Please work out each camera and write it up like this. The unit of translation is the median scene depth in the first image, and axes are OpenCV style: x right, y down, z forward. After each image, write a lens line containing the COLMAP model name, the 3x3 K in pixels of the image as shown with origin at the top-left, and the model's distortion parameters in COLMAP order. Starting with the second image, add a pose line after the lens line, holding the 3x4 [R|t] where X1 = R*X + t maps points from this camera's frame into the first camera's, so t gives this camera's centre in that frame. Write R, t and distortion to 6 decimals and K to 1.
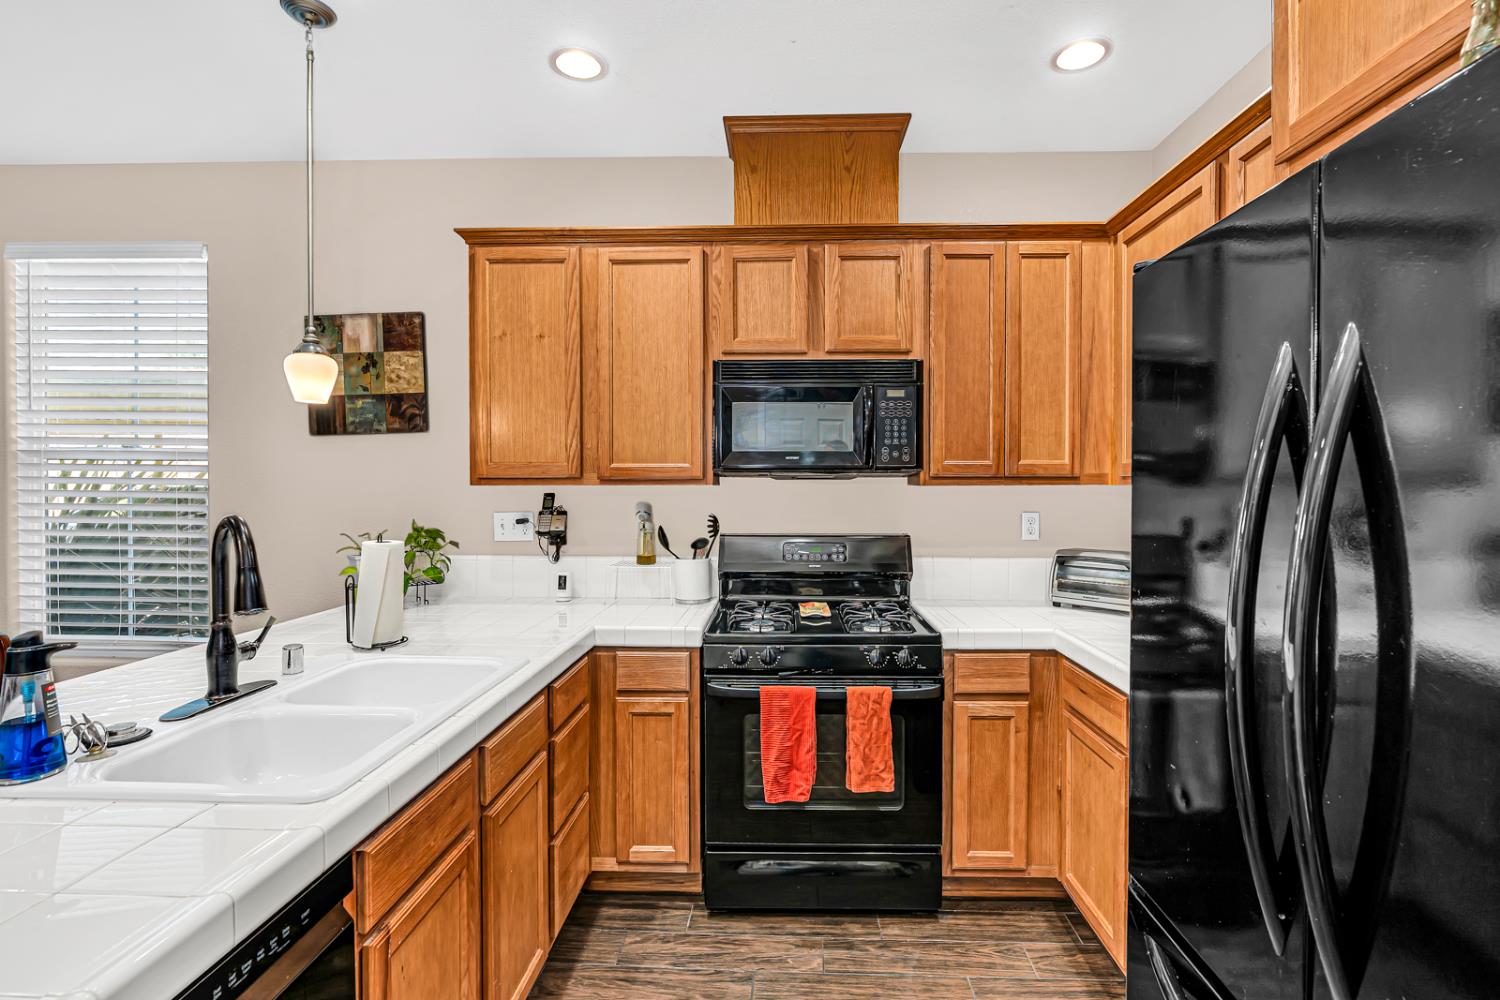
lens RADIAL K [[668.0, 0, 758.3], [0, 668.0, 496.9], [0, 0, 1]] dist [-0.002019, 0.000625]
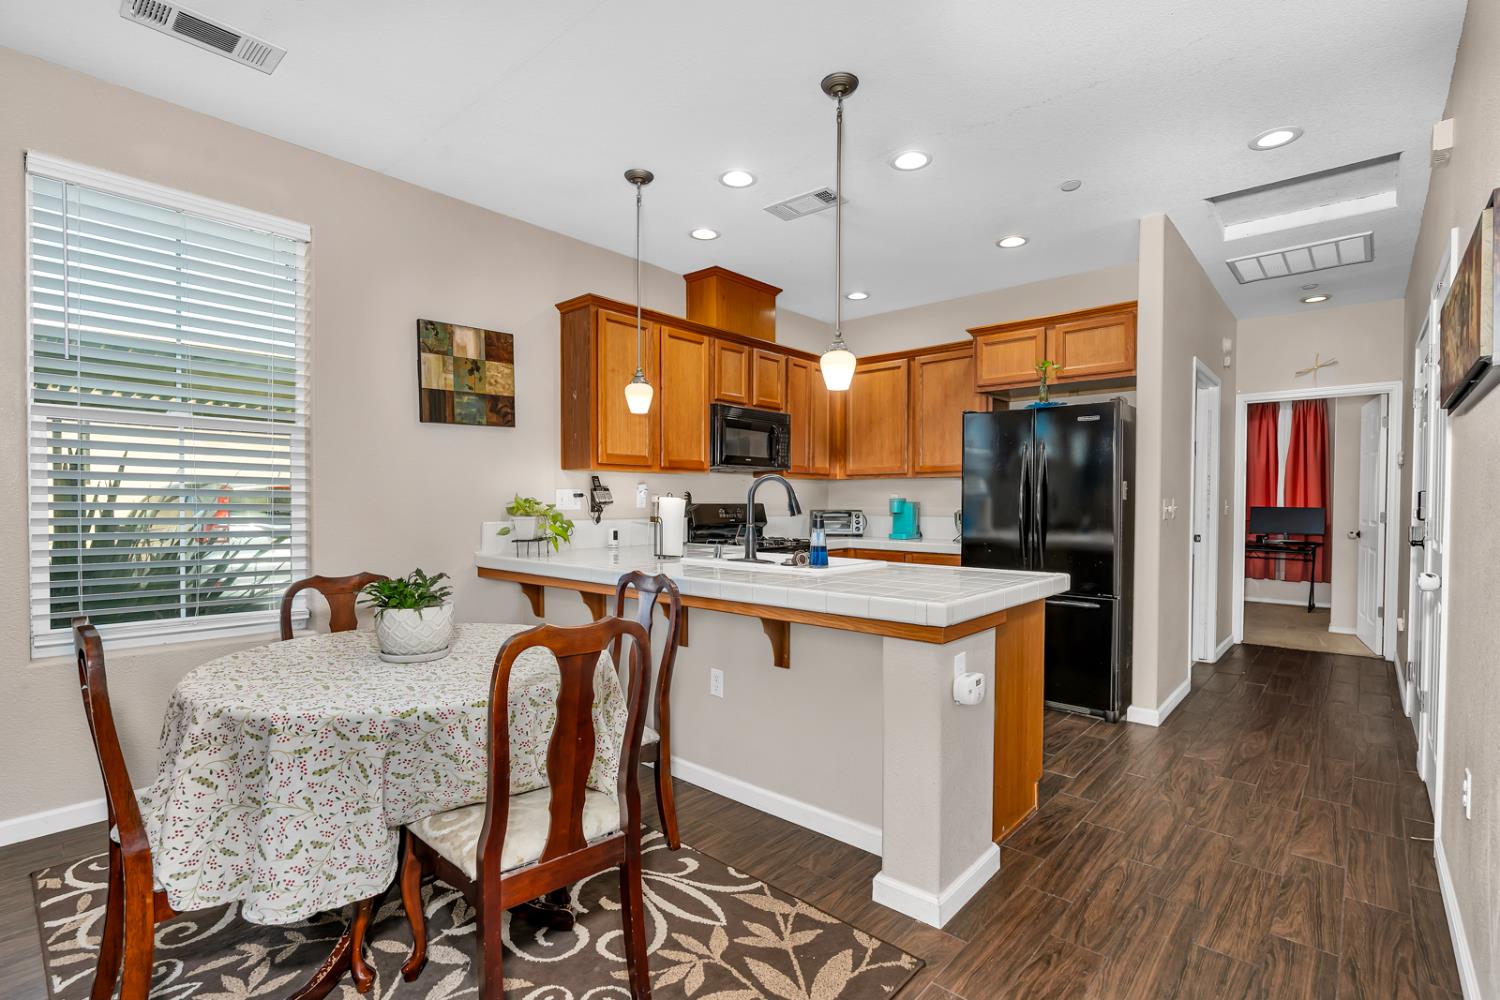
lens RADIAL K [[668.0, 0, 764.9], [0, 668.0, 522.6], [0, 0, 1]] dist [-0.002019, 0.000625]
pose [[0.647573, -0.023499, 0.761641, -1.320198], [0.008346, 0.999683, 0.023747, 0.071815], [-0.761958, -0.009021, 0.647564, -0.253510]]
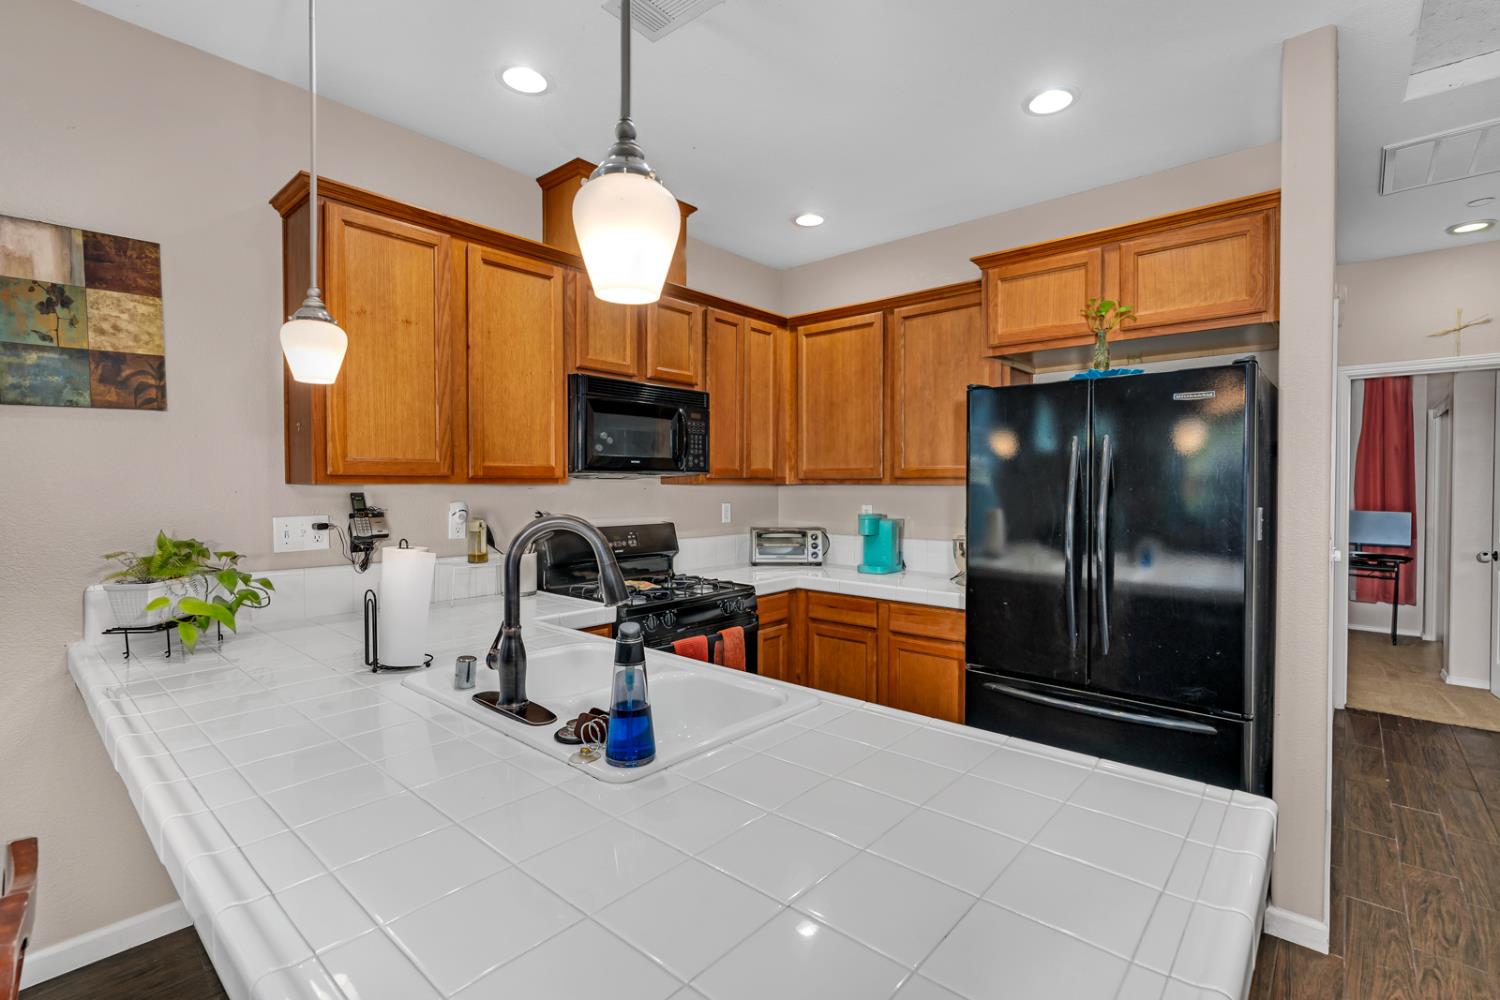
lens RADIAL K [[668.0, 0, 763.5], [0, 668.0, 500.5], [0, 0, 1]] dist [-0.002019, 0.000625]
pose [[0.638214, -0.017492, 0.769661, -0.717740], [0.010229, 0.999846, 0.014241, -0.003085], [-0.769791, -0.001216, 0.638294, 0.037970]]
